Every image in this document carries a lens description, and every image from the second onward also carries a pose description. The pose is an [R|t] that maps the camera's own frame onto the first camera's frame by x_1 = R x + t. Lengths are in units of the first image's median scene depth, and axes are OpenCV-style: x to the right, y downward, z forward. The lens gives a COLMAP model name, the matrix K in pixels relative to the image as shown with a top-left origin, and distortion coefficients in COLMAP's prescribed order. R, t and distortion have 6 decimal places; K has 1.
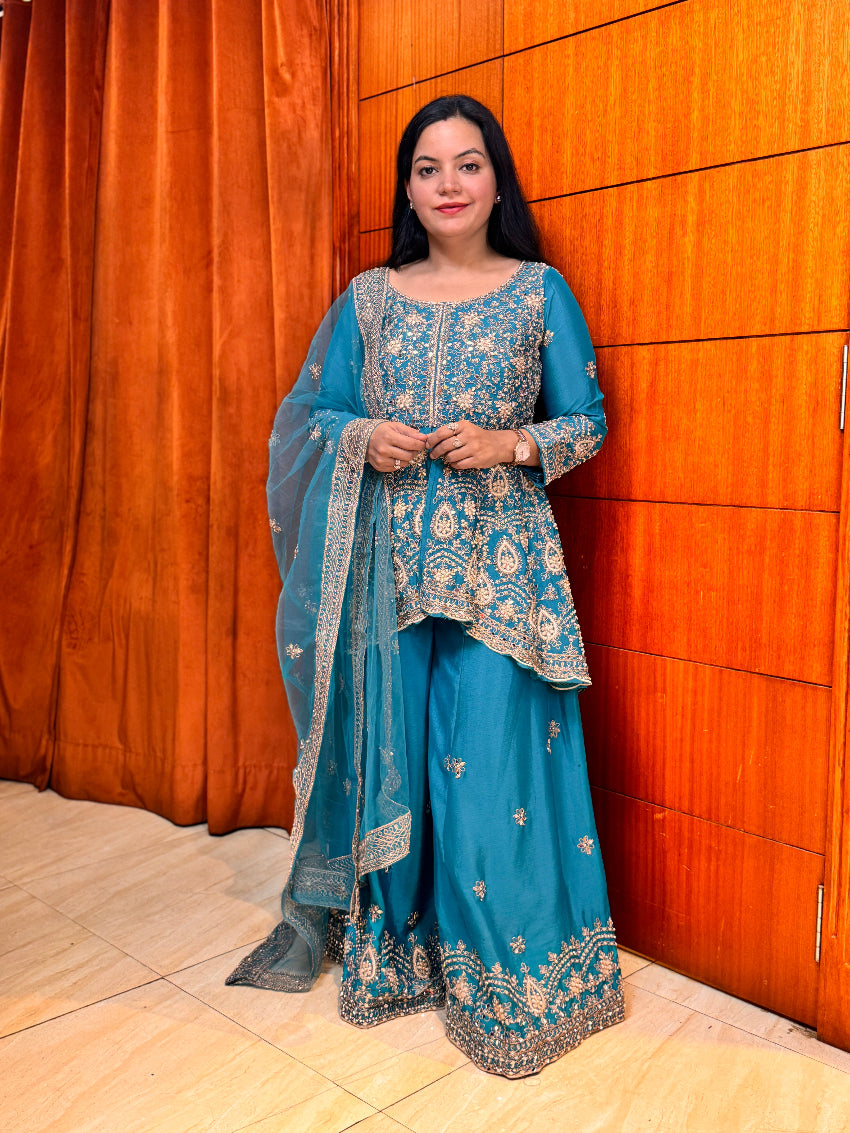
lens RADIAL K [[1150.4, 0, 425.0], [0, 1150.4, 566.5], [0, 0, 1]] dist [0.109559, -0.274398]
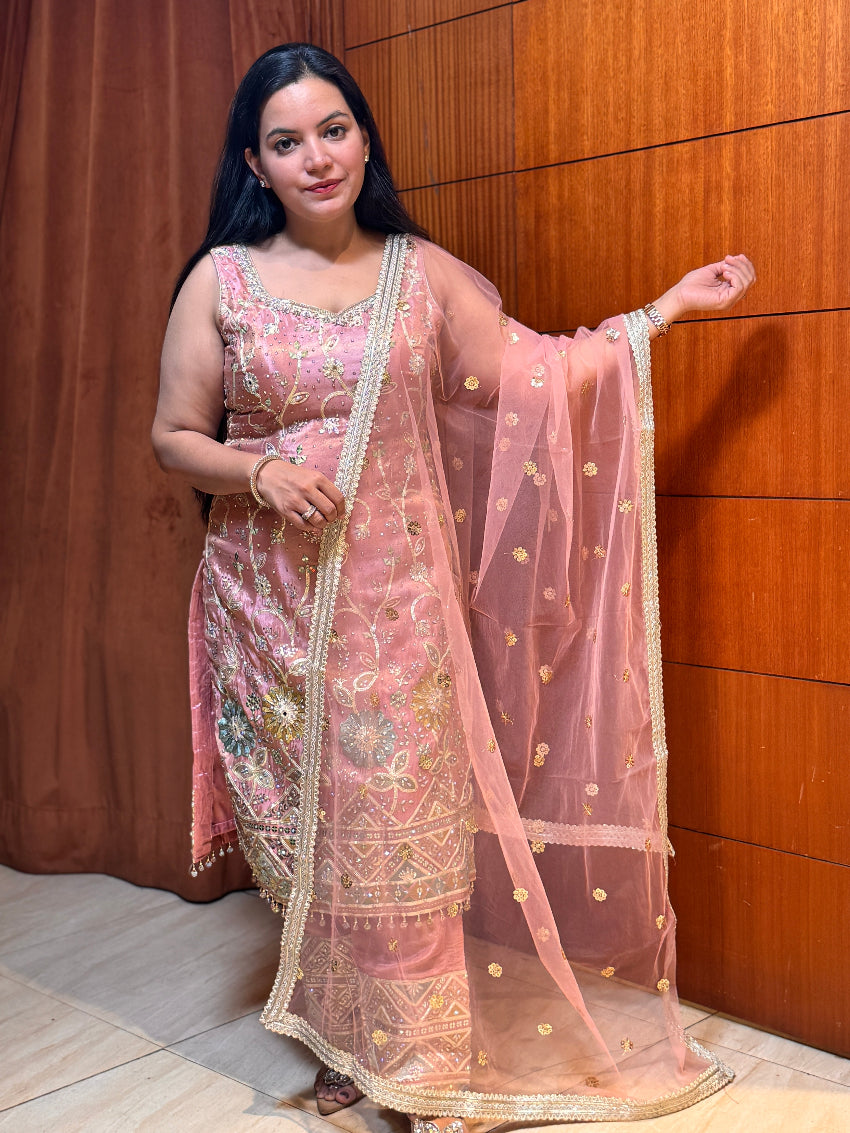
lens RADIAL K [[1514.9, 0, 425.0], [0, 1514.9, 566.5], [0, 0, 1]] dist [0.148604, -0.405782]
pose [[0.999336, -0.030132, 0.020478, -0.041589], [0.030543, 0.999332, -0.020083, 0.017055], [-0.019859, 0.020695, 0.999589, -0.190153]]
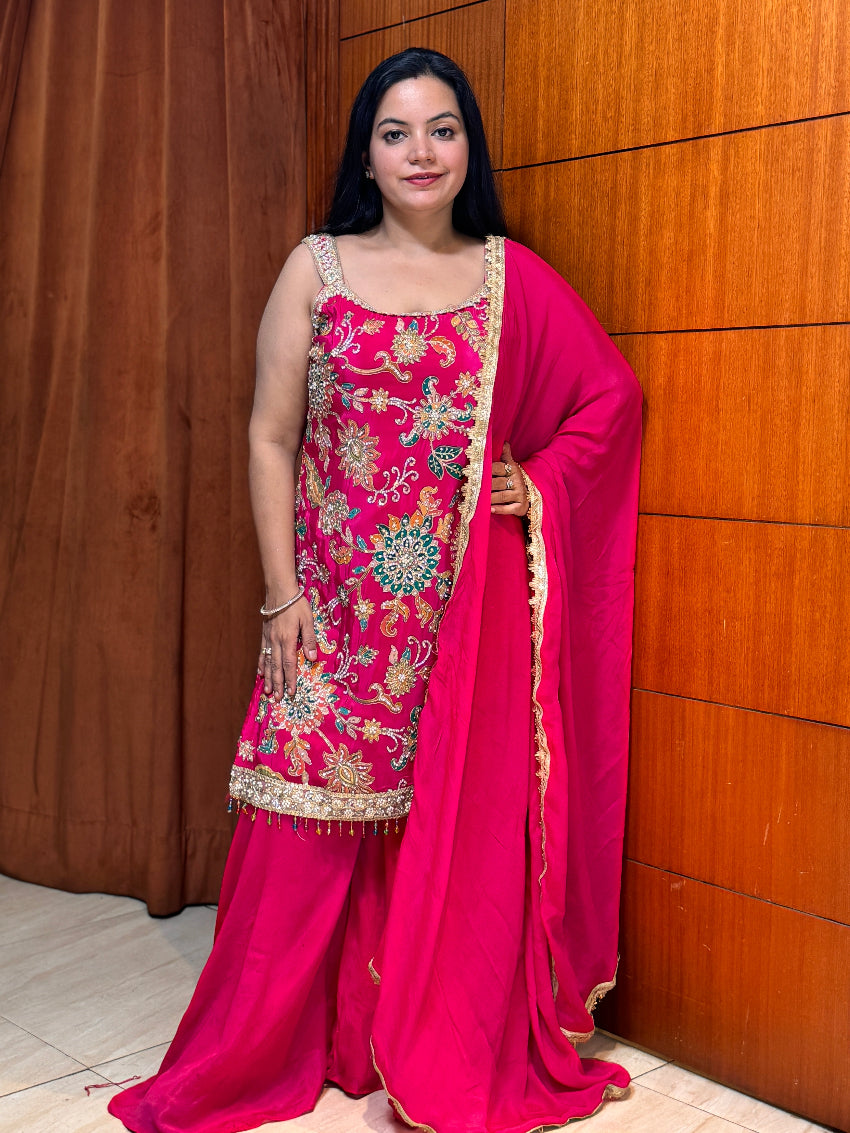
lens RADIAL K [[1514.9, 0, 425.0], [0, 1514.9, 566.5], [0, 0, 1]] dist [0.148604, -0.405782]
pose [[0.999838, 0.012391, -0.013020, 0.031770], [-0.012743, 0.999546, -0.027315, 0.015445], [0.012676, 0.027477, 0.999542, -0.134626]]
